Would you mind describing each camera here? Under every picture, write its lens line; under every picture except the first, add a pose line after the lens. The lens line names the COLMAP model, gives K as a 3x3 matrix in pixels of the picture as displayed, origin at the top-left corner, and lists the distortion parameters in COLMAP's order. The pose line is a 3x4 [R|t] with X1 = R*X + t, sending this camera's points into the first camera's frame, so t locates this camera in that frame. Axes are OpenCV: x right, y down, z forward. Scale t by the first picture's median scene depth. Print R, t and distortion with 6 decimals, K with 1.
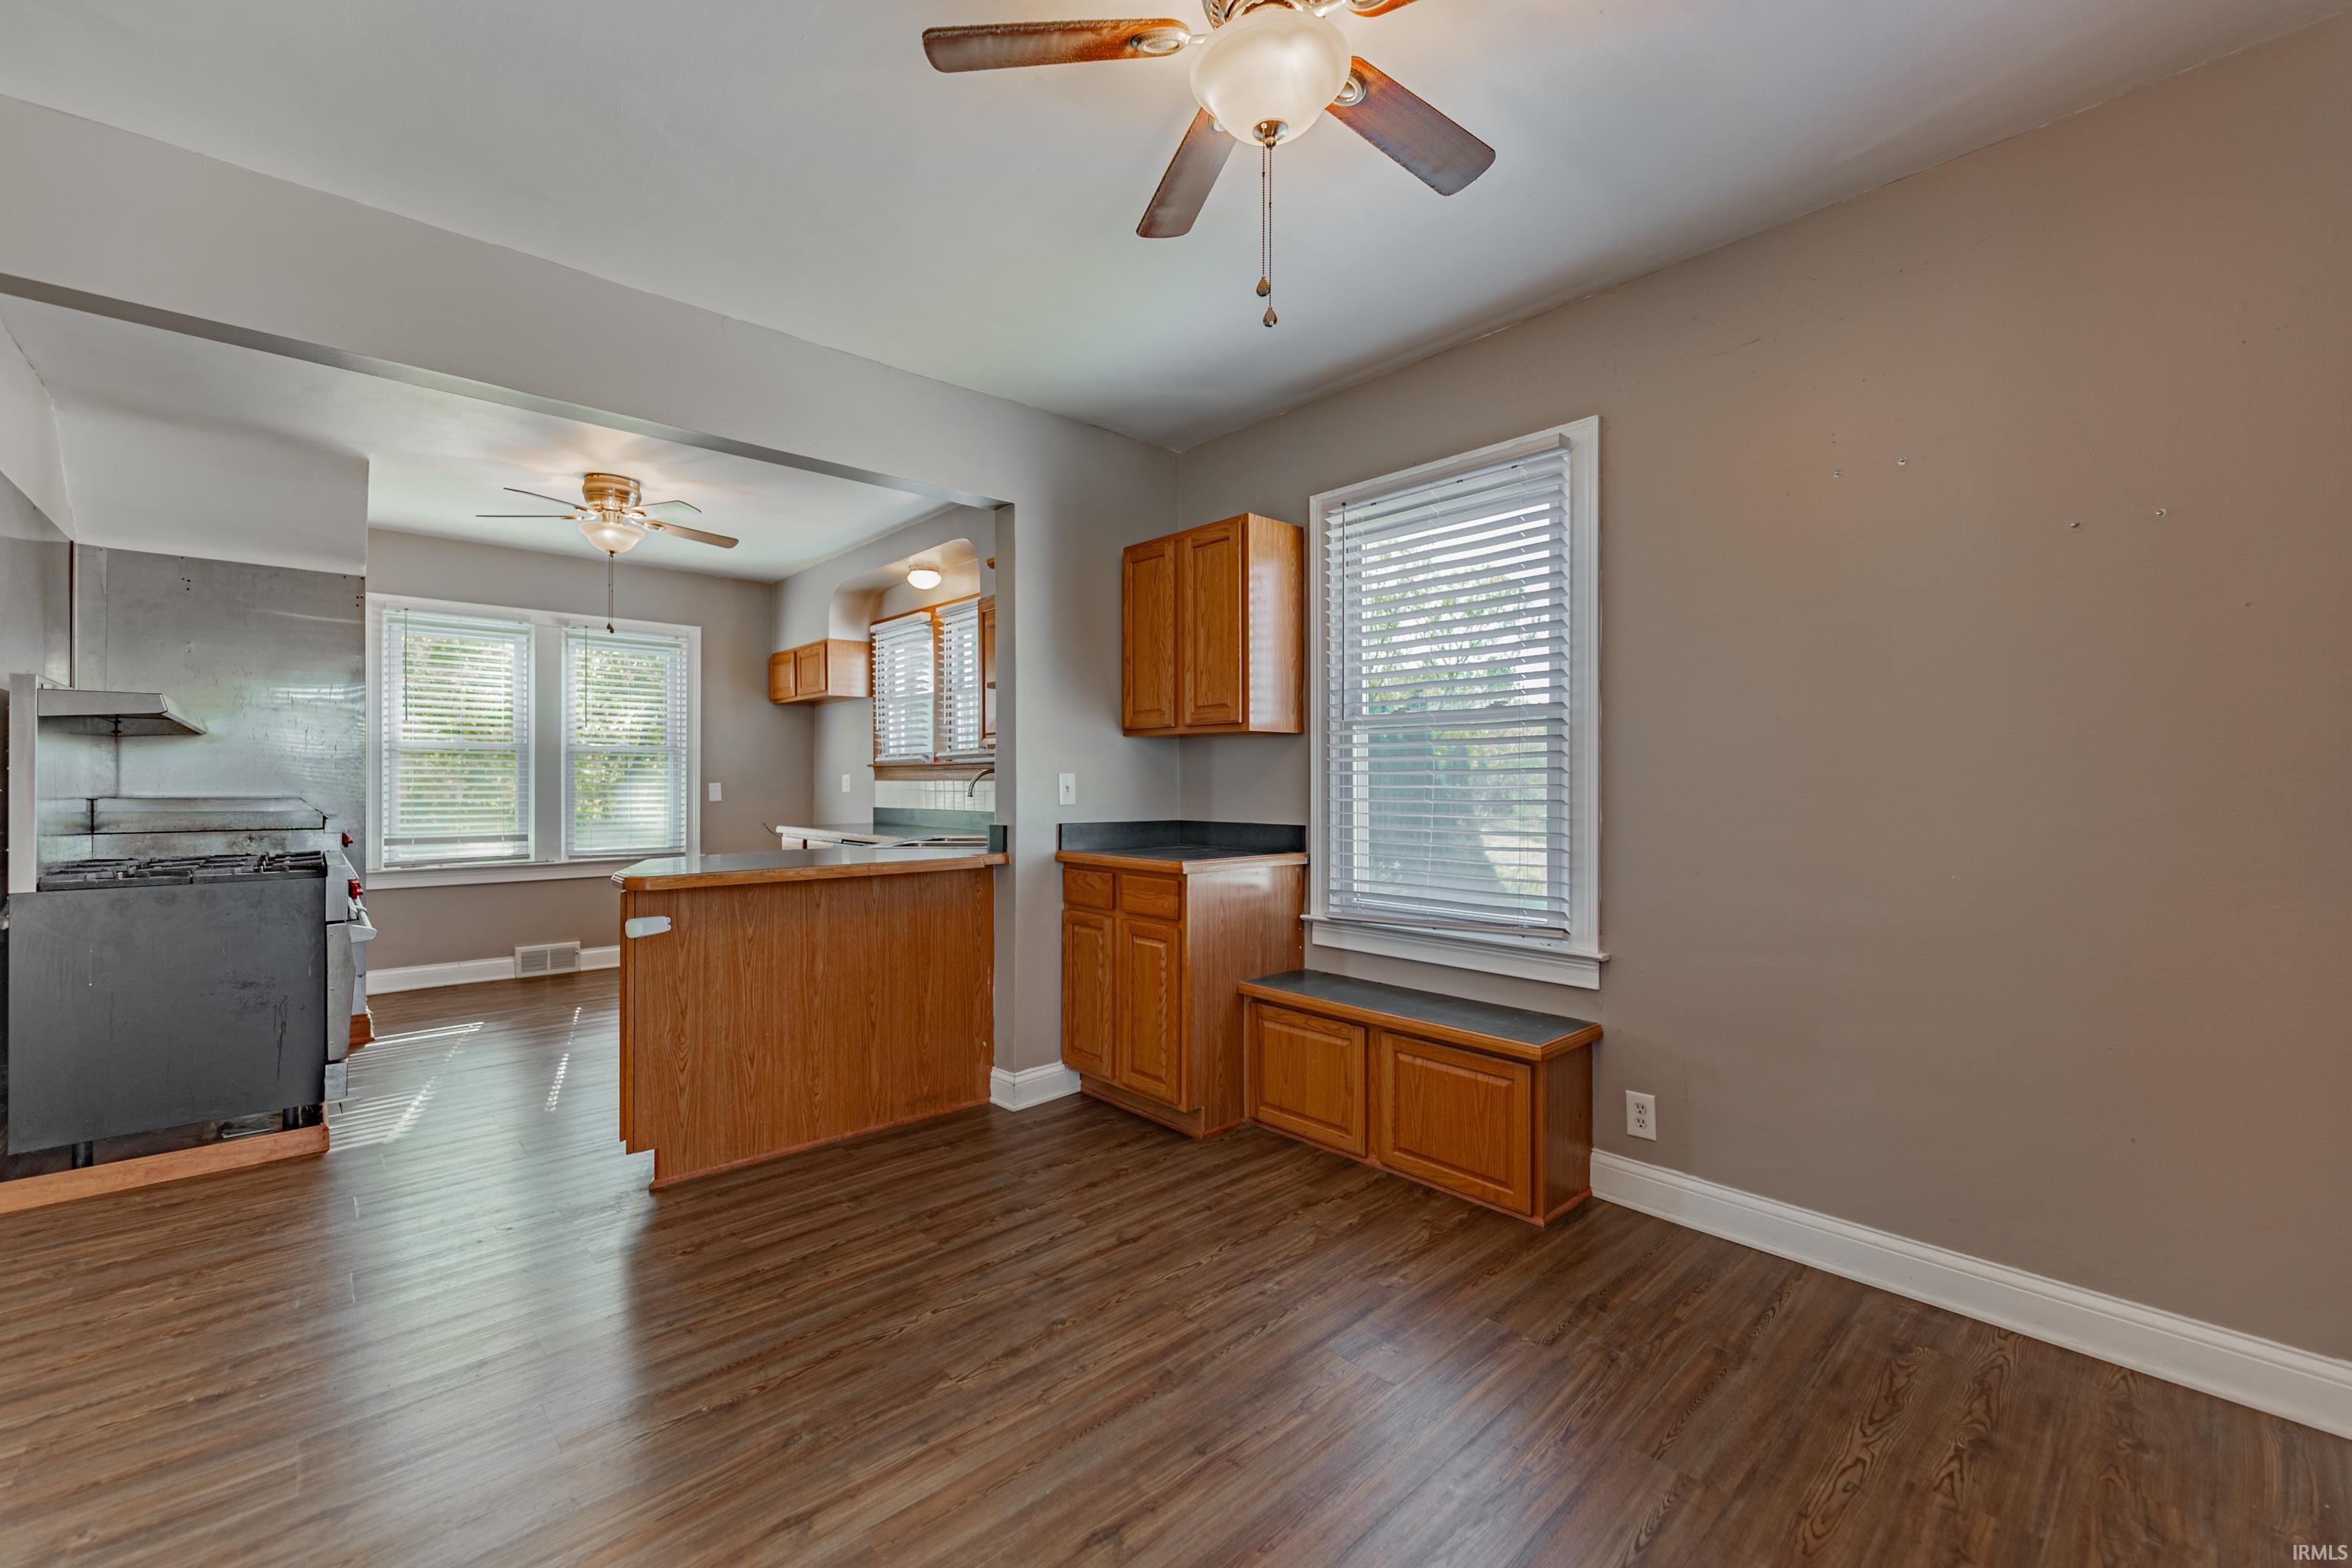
lens RADIAL K [[961.2, 0, 1168.2], [0, 961.2, 792.0], [0, 0, 1]] dist [-0.002936, 0.000351]
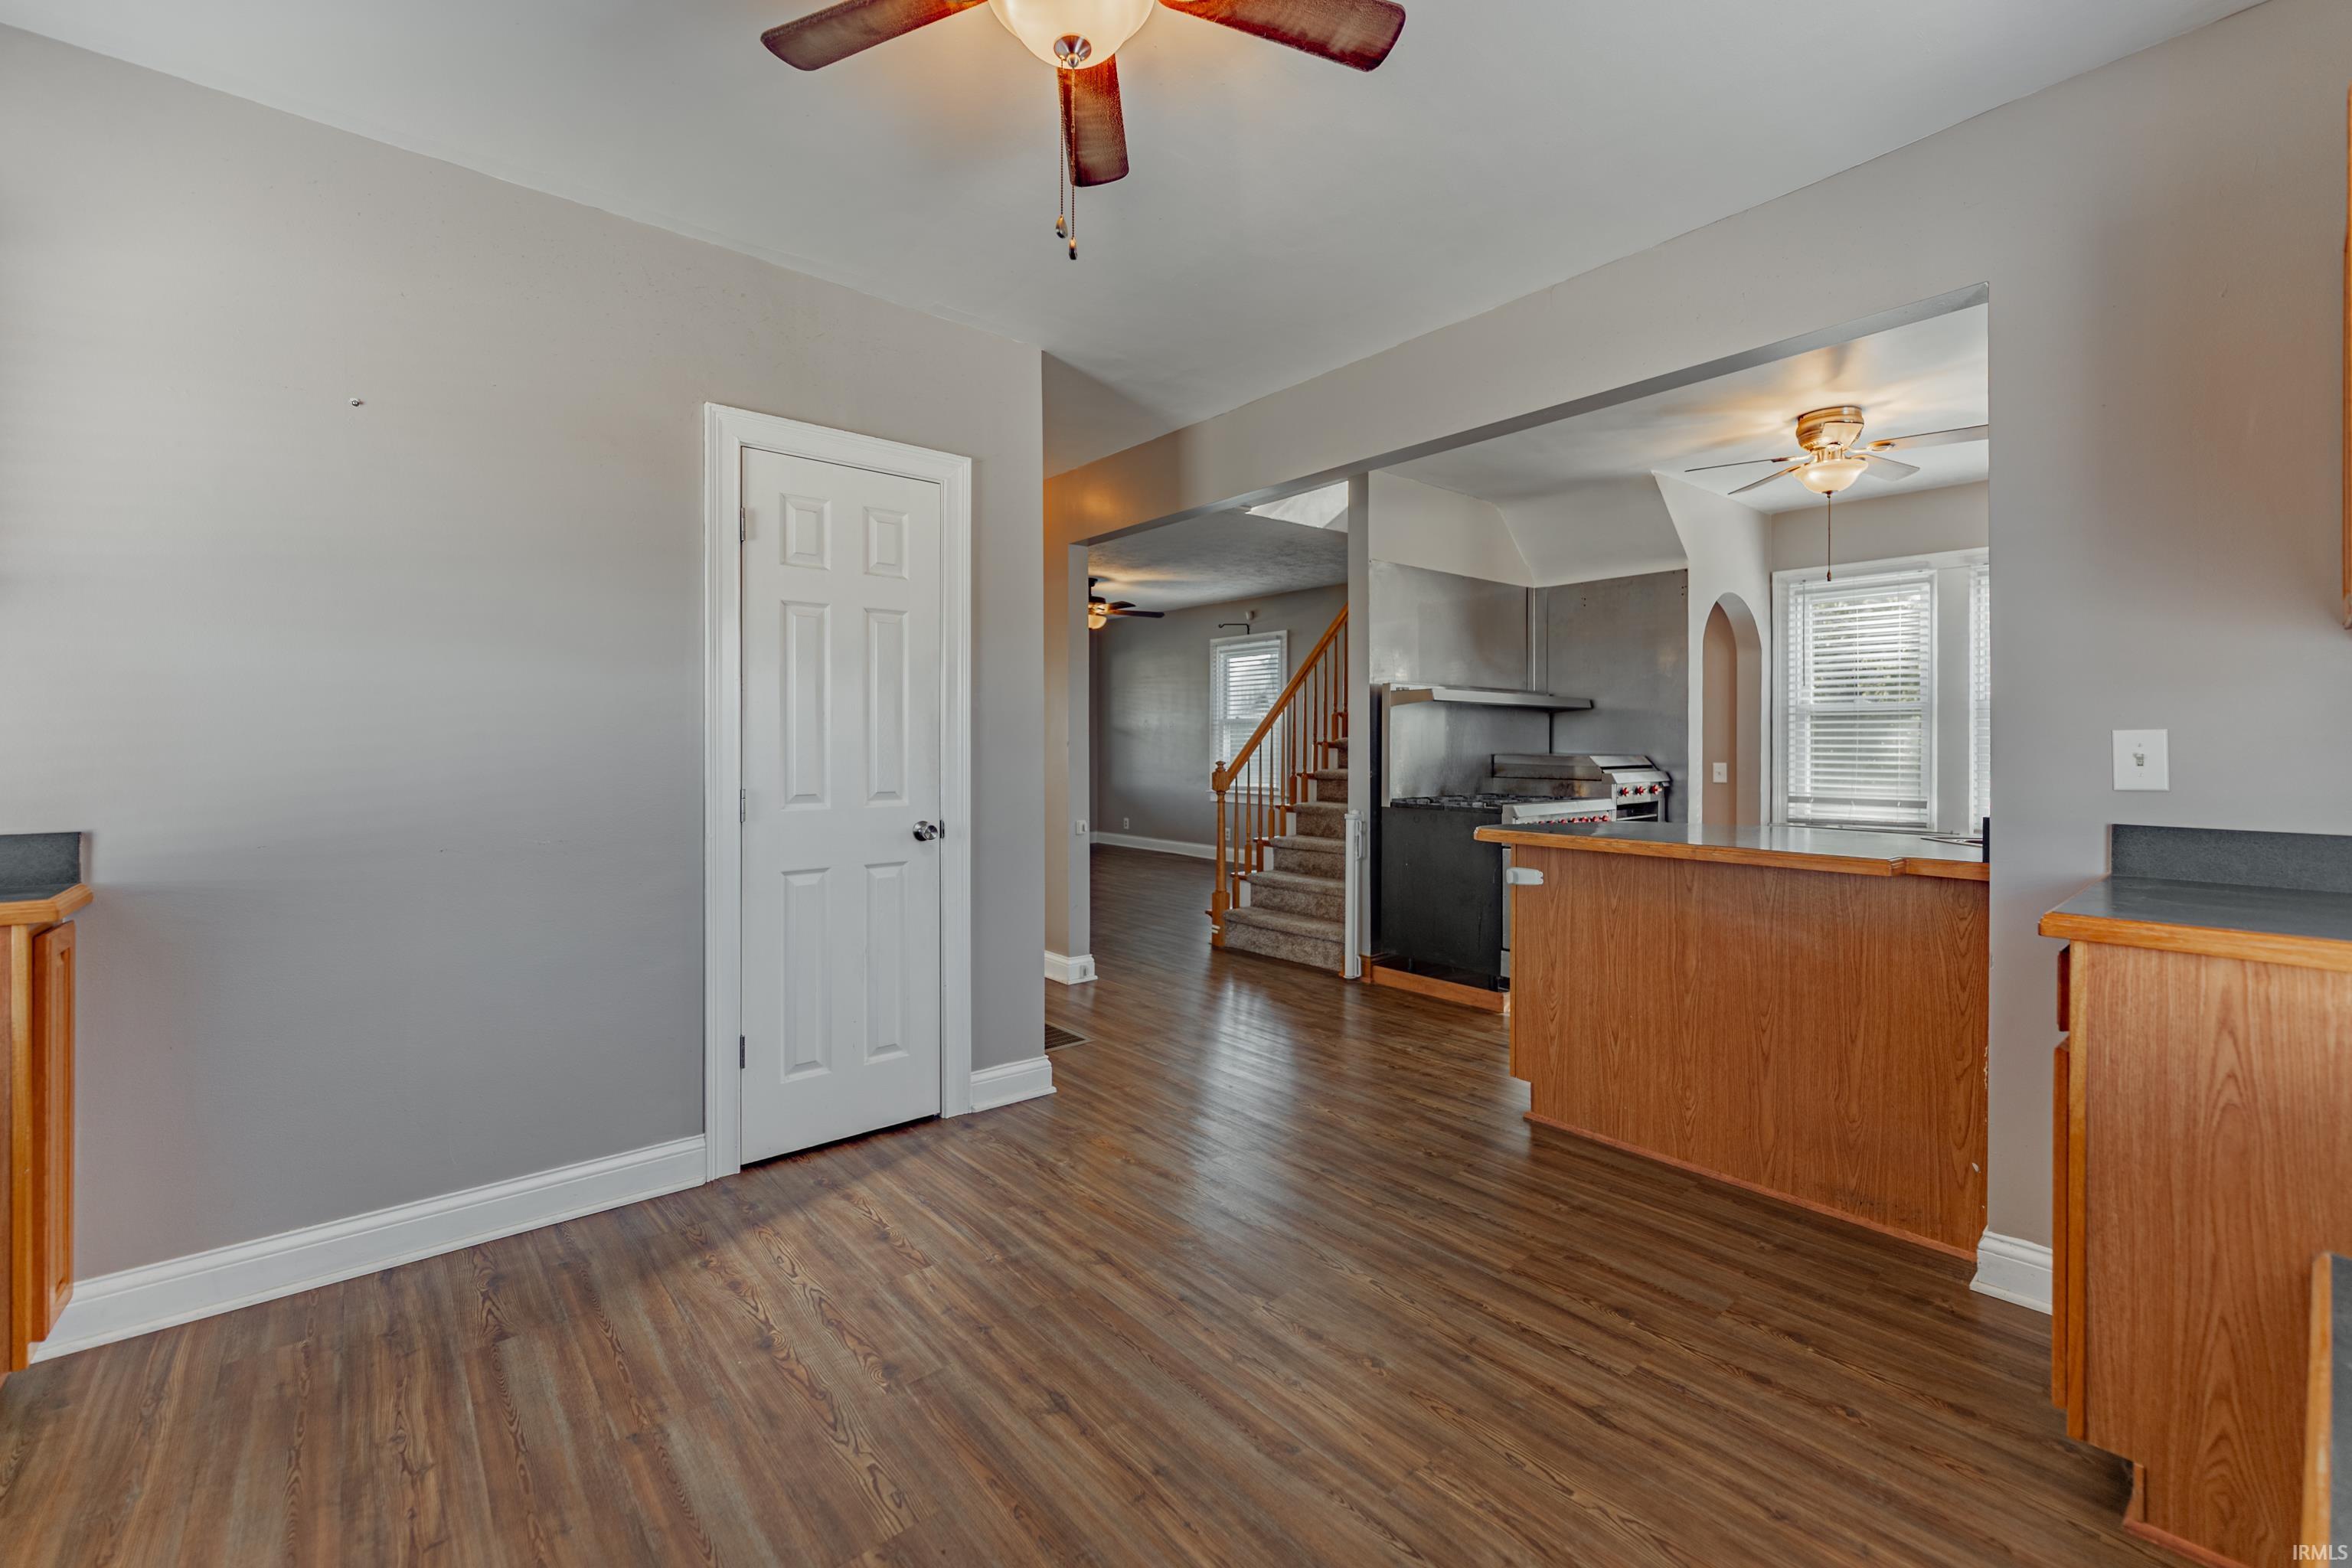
lens RADIAL K [[961.2, 0, 1146.5], [0, 961.2, 742.8], [0, 0, 1]] dist [-0.002936, 0.000351]
pose [[-0.054689, 0.000186, -0.998503, 0.518872], [-0.008259, 0.999966, 0.000639, -0.009907], [0.998469, 0.008282, -0.054686, 0.557341]]
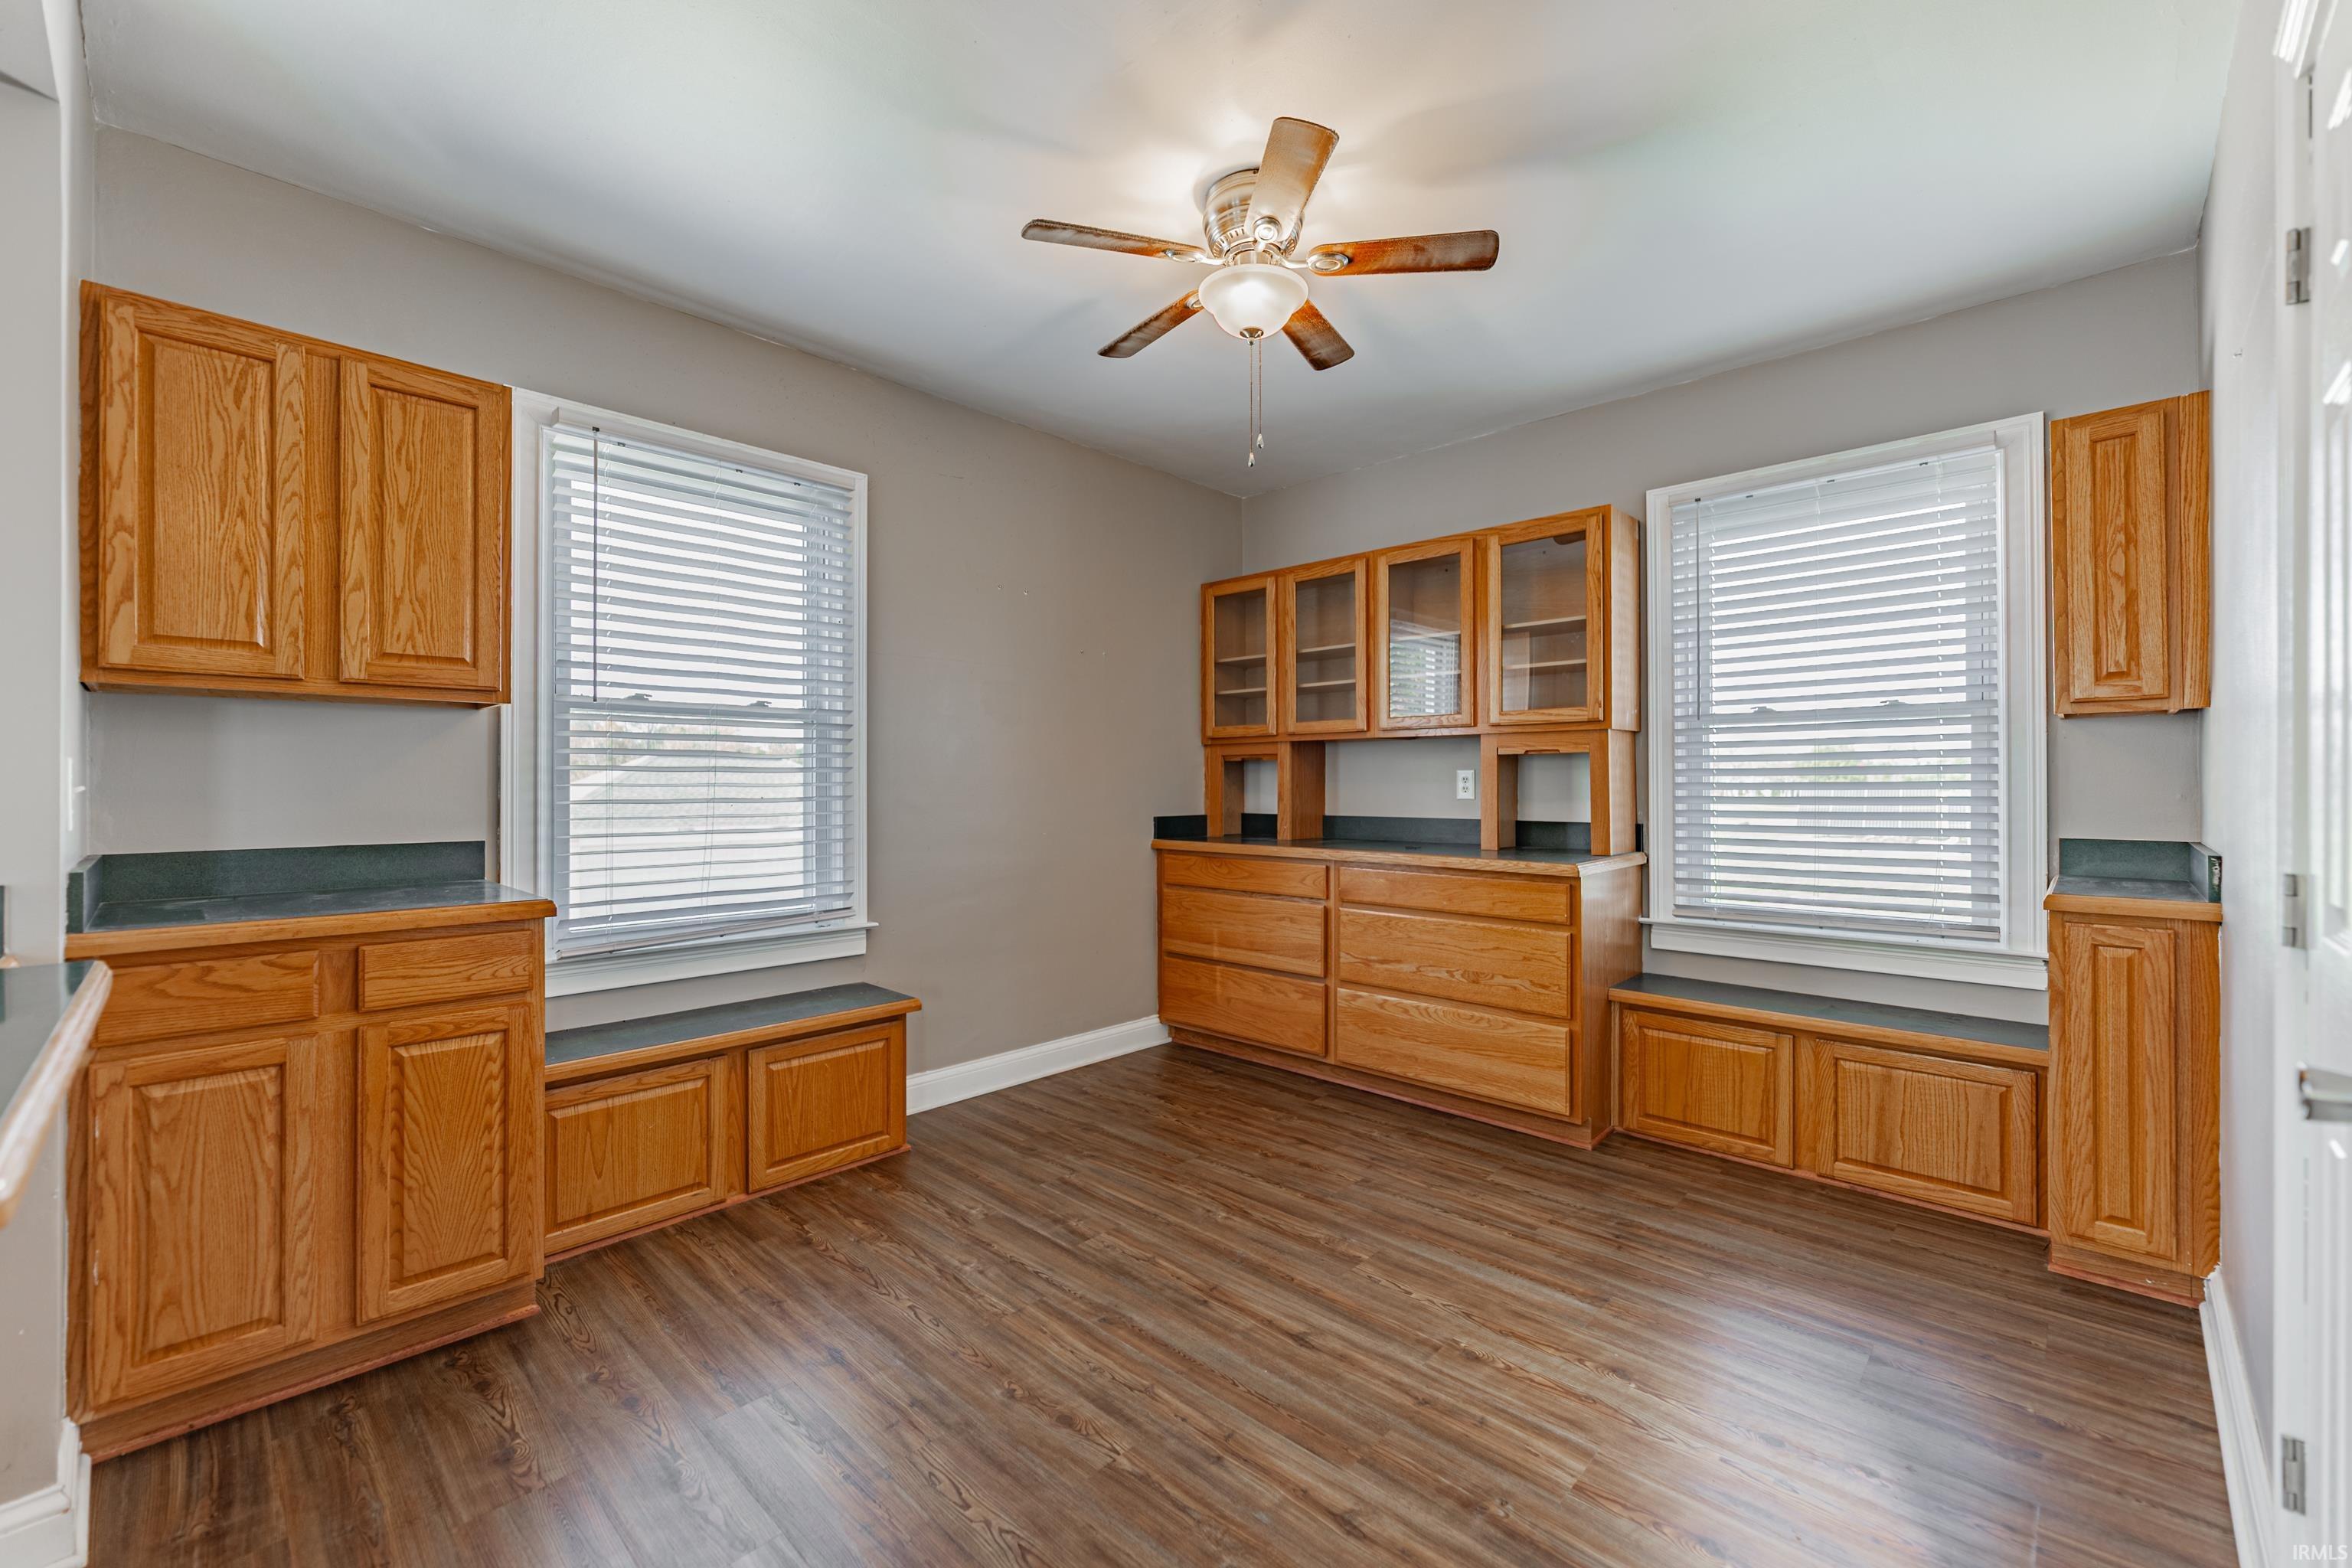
lens RADIAL K [[961.2, 0, 1177.6], [0, 961.2, 777.1], [0, 0, 1]] dist [-0.002936, 0.000351]
pose [[-0.079528, 0.005178, 0.996819, -0.671037], [0.009282, 0.999947, -0.004454, -0.003833], [-0.996789, 0.008898, -0.079572, 0.610265]]
